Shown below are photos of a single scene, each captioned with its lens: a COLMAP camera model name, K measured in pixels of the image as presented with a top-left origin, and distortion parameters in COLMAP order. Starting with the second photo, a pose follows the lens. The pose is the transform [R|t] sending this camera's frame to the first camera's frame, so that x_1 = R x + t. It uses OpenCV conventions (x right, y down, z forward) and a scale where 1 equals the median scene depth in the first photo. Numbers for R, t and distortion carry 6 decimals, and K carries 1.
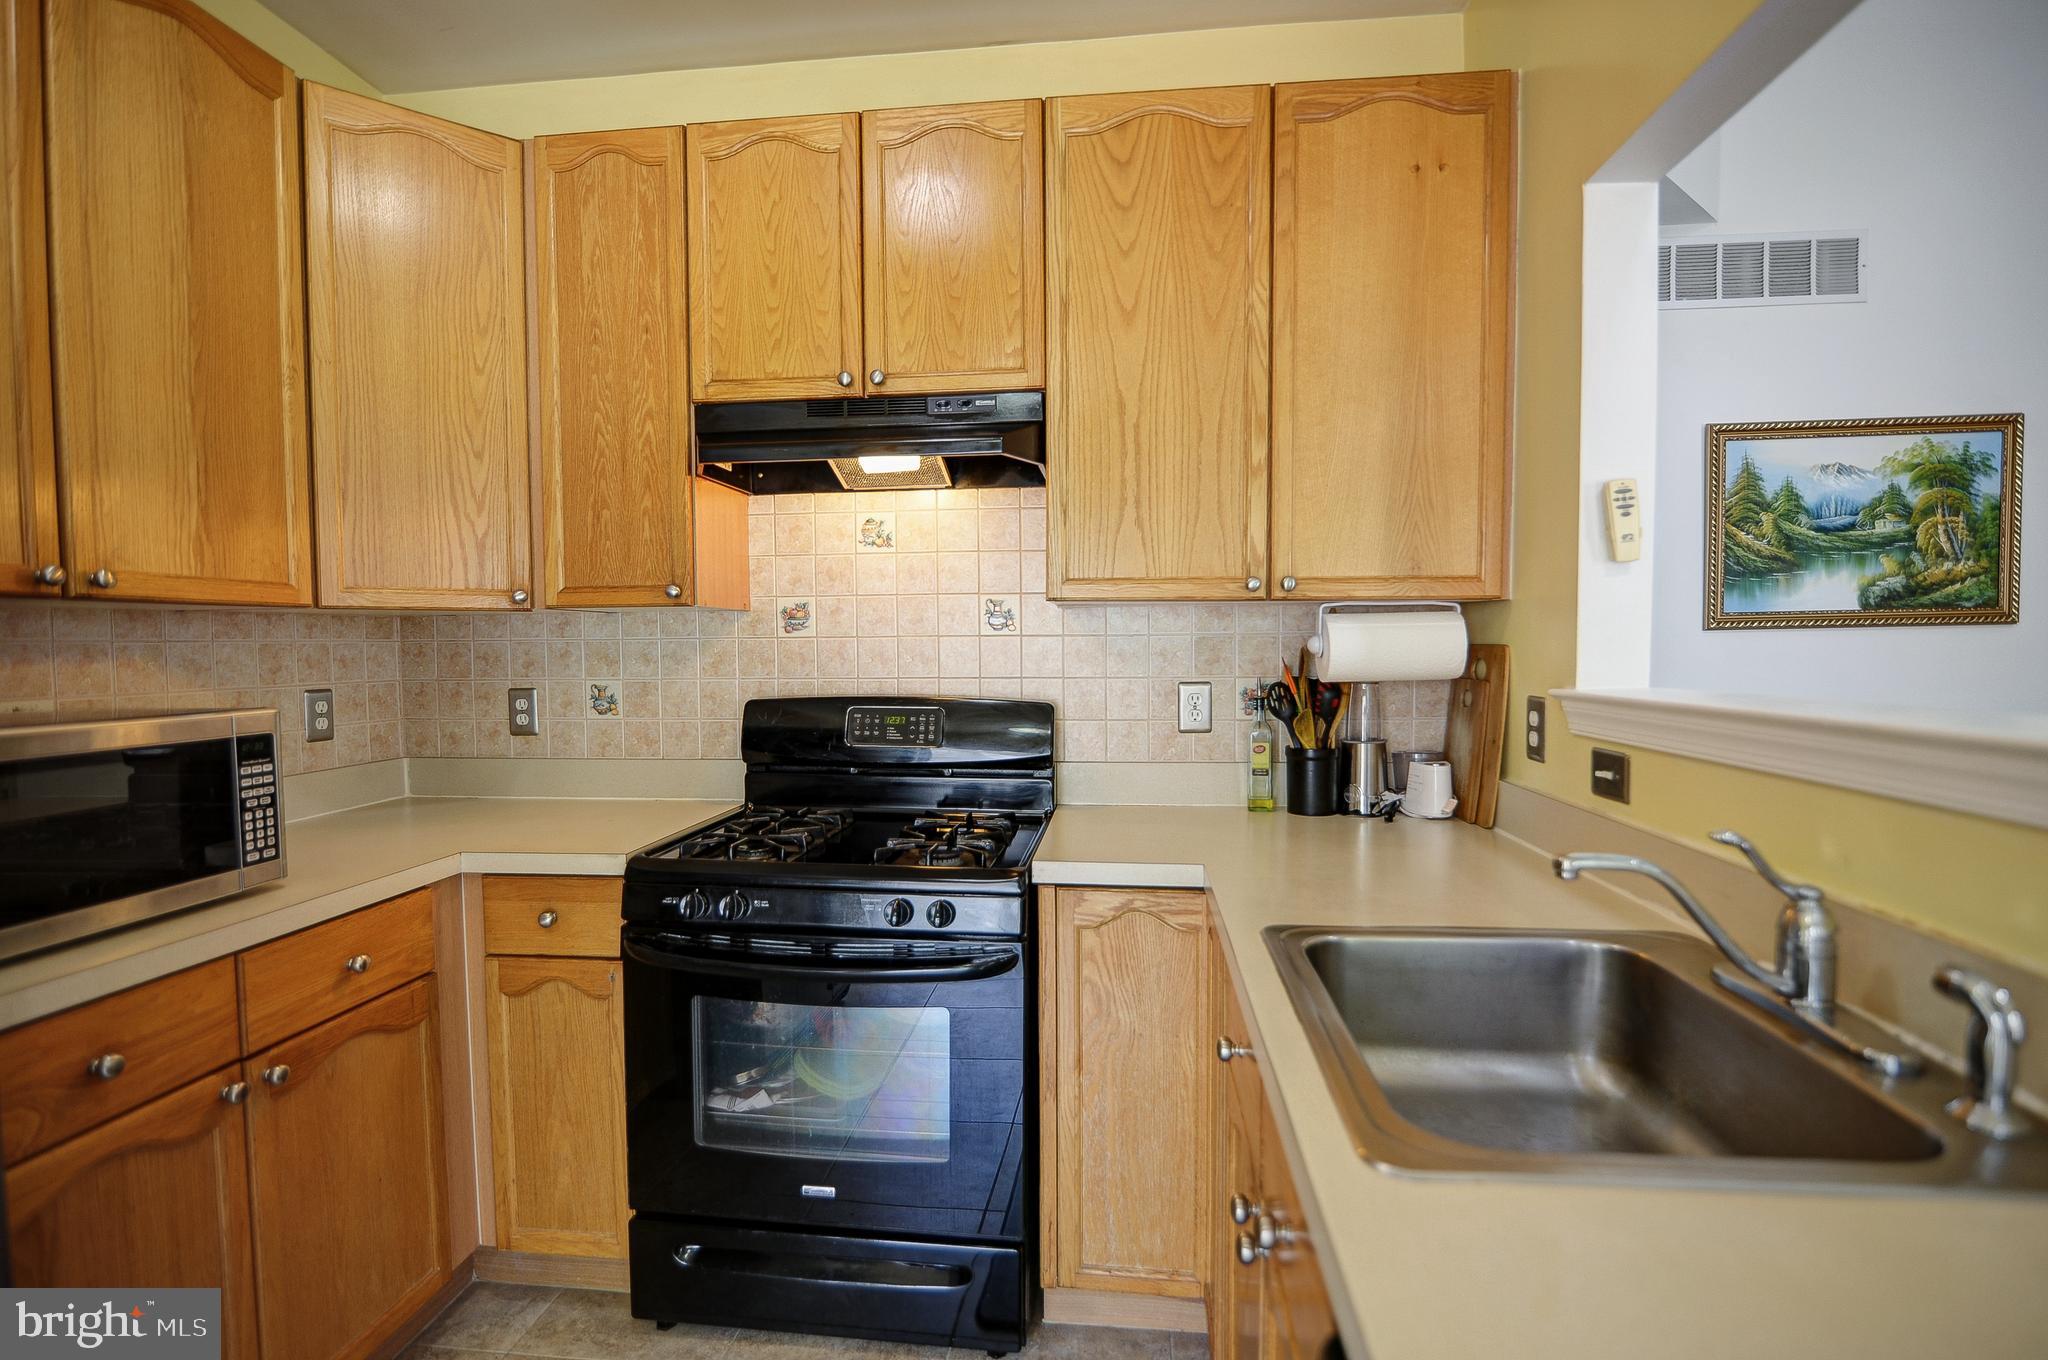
lens RADIAL K [[961.4, 0, 1024.2], [0, 961.4, 688.7], [0, 0, 1]] dist [-0.021436, 0.001575]
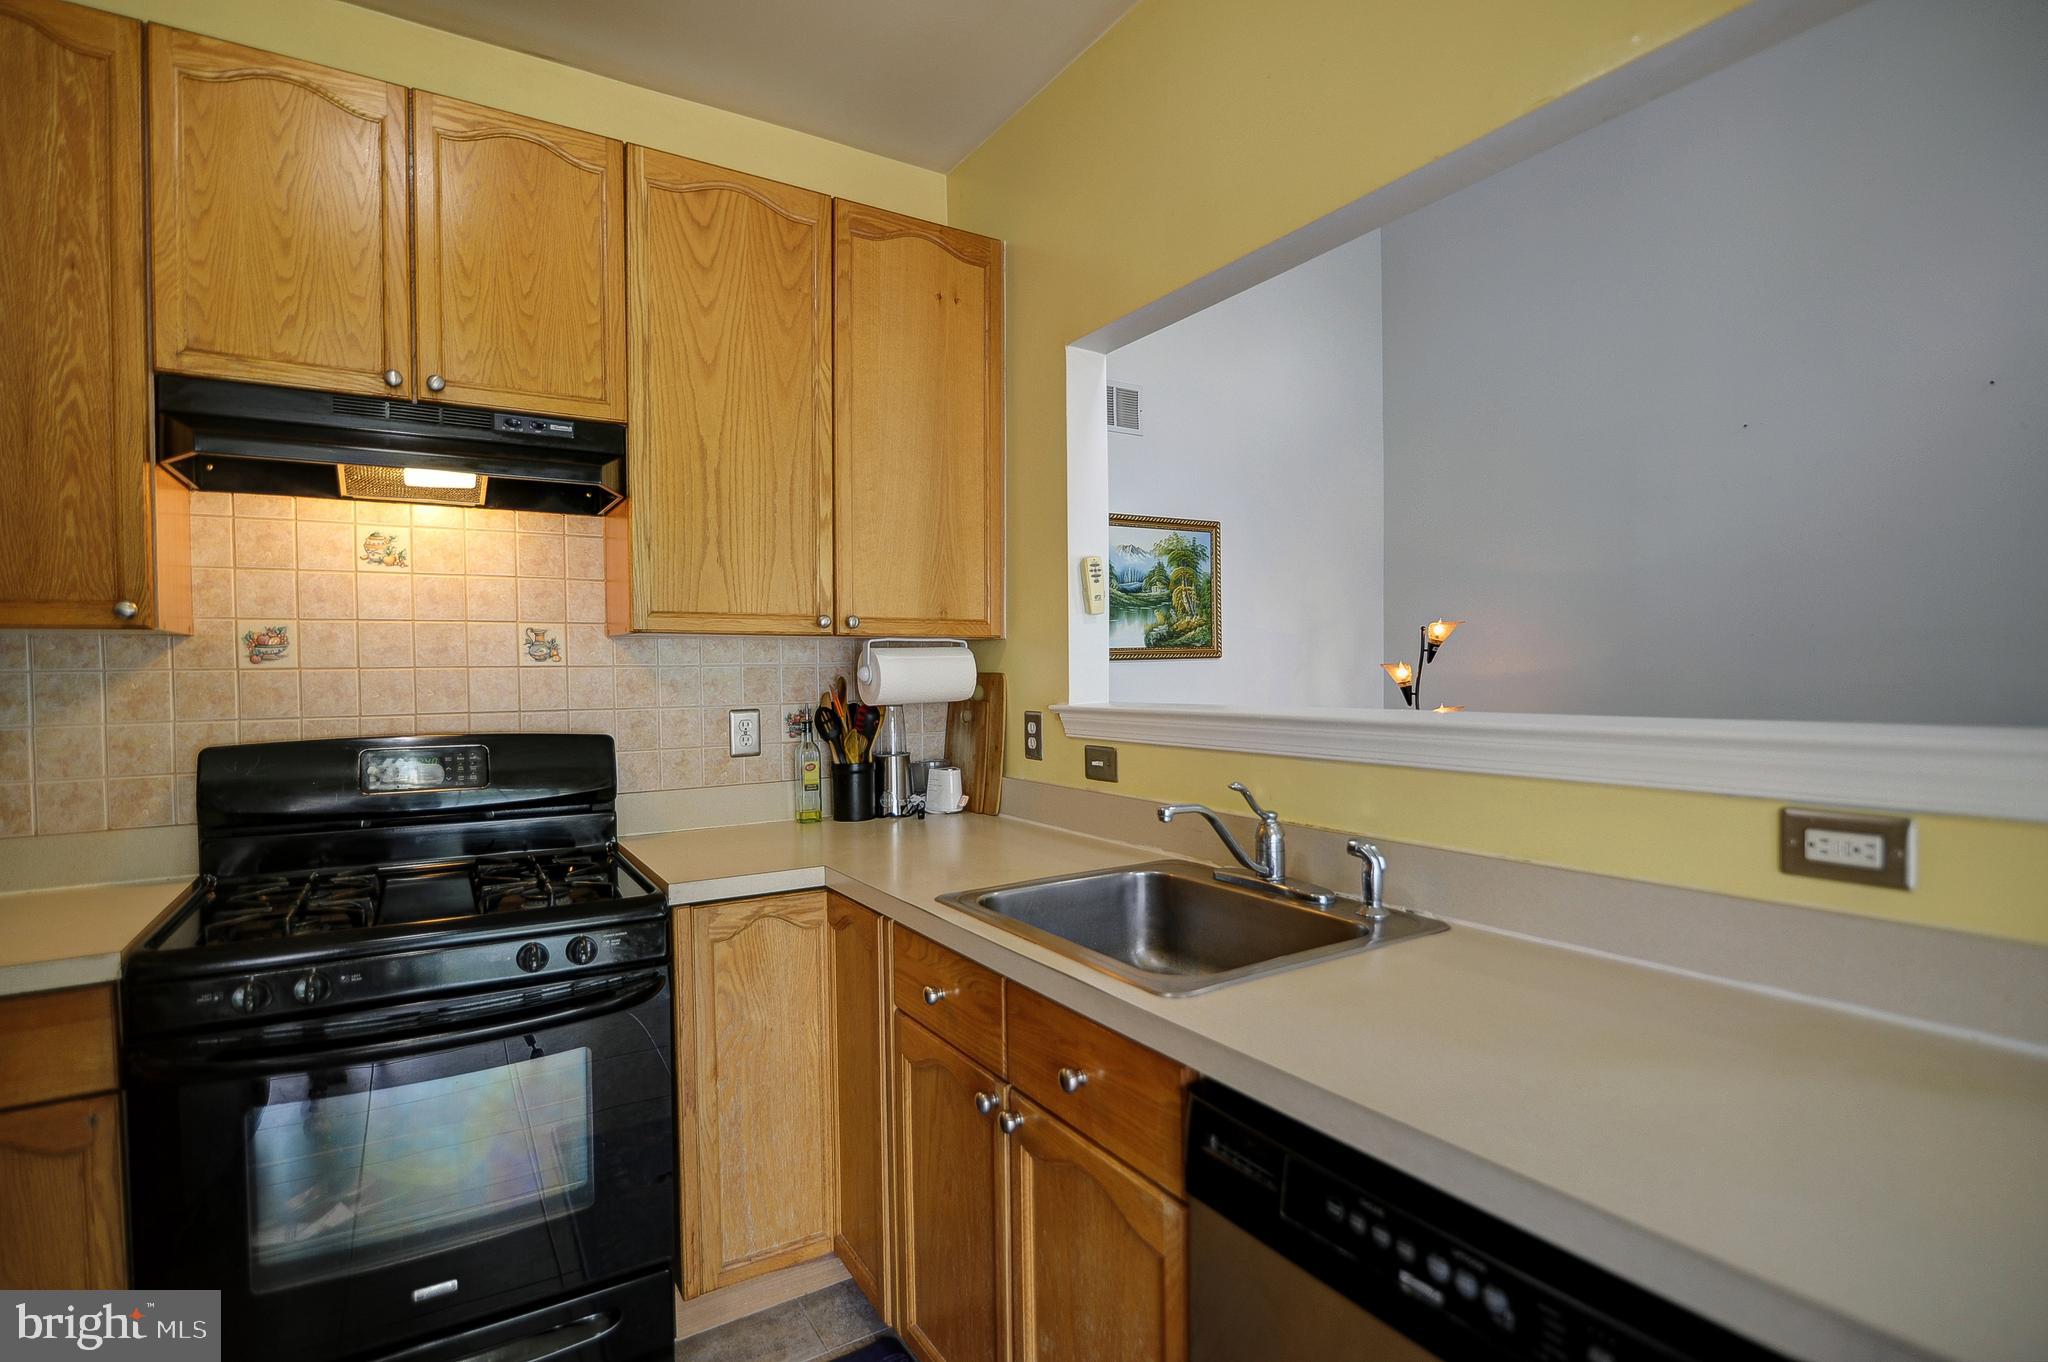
lens RADIAL K [[961.4, 0, 1024.2], [0, 961.4, 689.7], [0, 0, 1]] dist [-0.021436, 0.001575]
pose [[0.781135, -0.015725, 0.624164, -0.270848], [0.034916, 0.999219, -0.018523, 0.002129], [-0.623385, 0.036263, 0.781074, -0.040973]]
